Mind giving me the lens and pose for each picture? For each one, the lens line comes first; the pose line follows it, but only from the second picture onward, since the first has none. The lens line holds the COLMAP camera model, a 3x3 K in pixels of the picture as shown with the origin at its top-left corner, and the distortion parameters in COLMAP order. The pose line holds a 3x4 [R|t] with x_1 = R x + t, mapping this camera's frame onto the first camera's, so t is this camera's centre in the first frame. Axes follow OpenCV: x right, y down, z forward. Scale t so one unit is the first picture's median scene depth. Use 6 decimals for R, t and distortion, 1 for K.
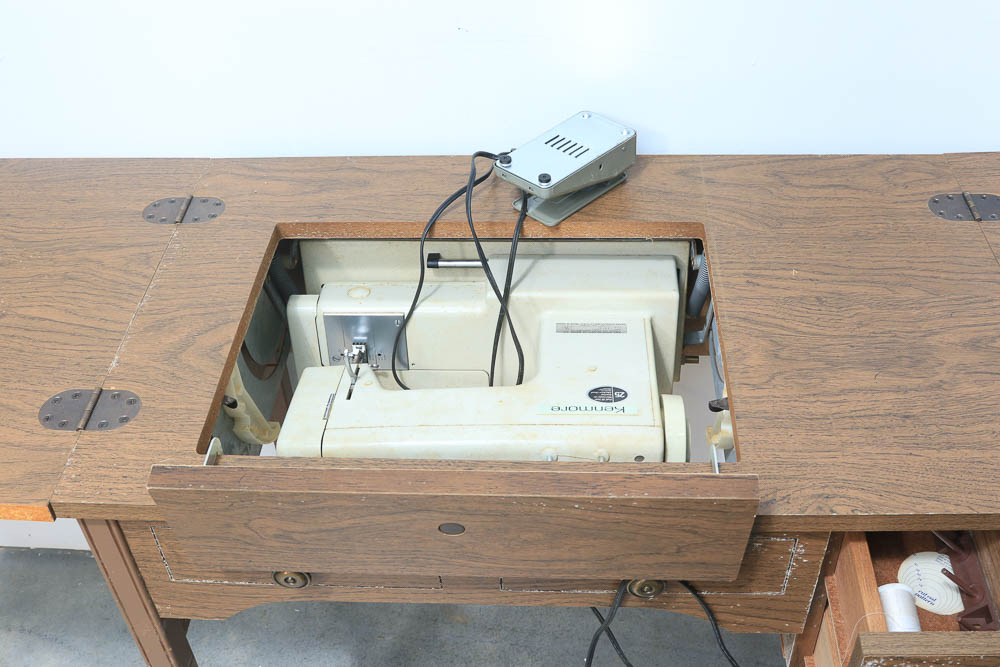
lens RADIAL K [[1066.5, 0, 500.0], [0, 1066.5, 333.5], [0, 0, 1]] dist [-0.154295, 0.113920]
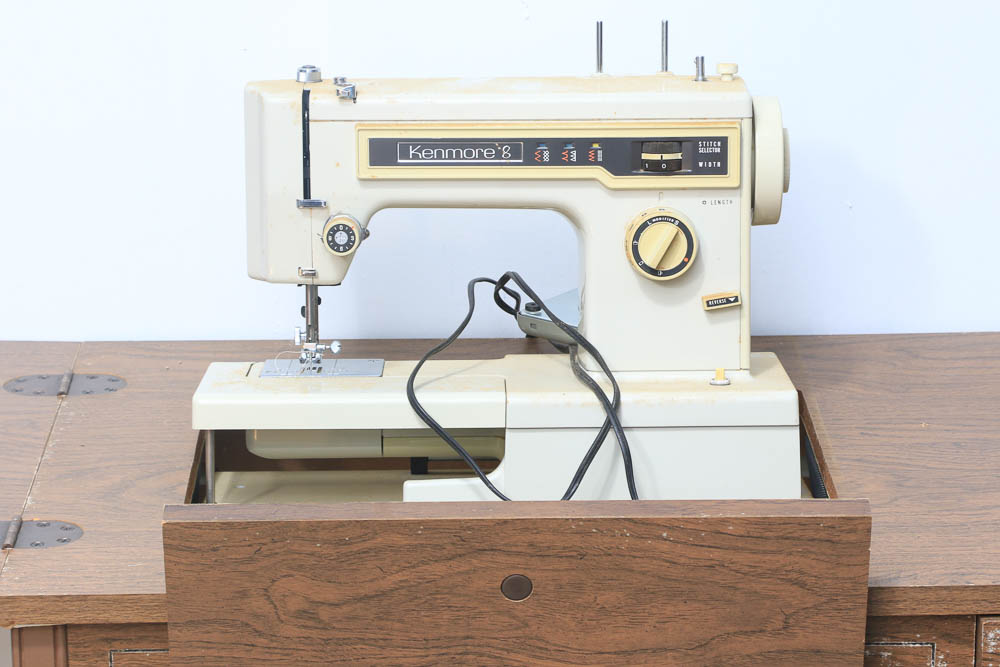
lens RADIAL K [[2964.5, 0, 500.0], [0, 2964.5, 333.5], [0, 0, 1]] dist [0.178208, 1.049460]
pose [[0.997248, 0.011071, 0.073301, -0.227372], [0.017924, 0.923441, -0.383321, 0.877262], [-0.071932, 0.383581, 0.920702, -1.217513]]
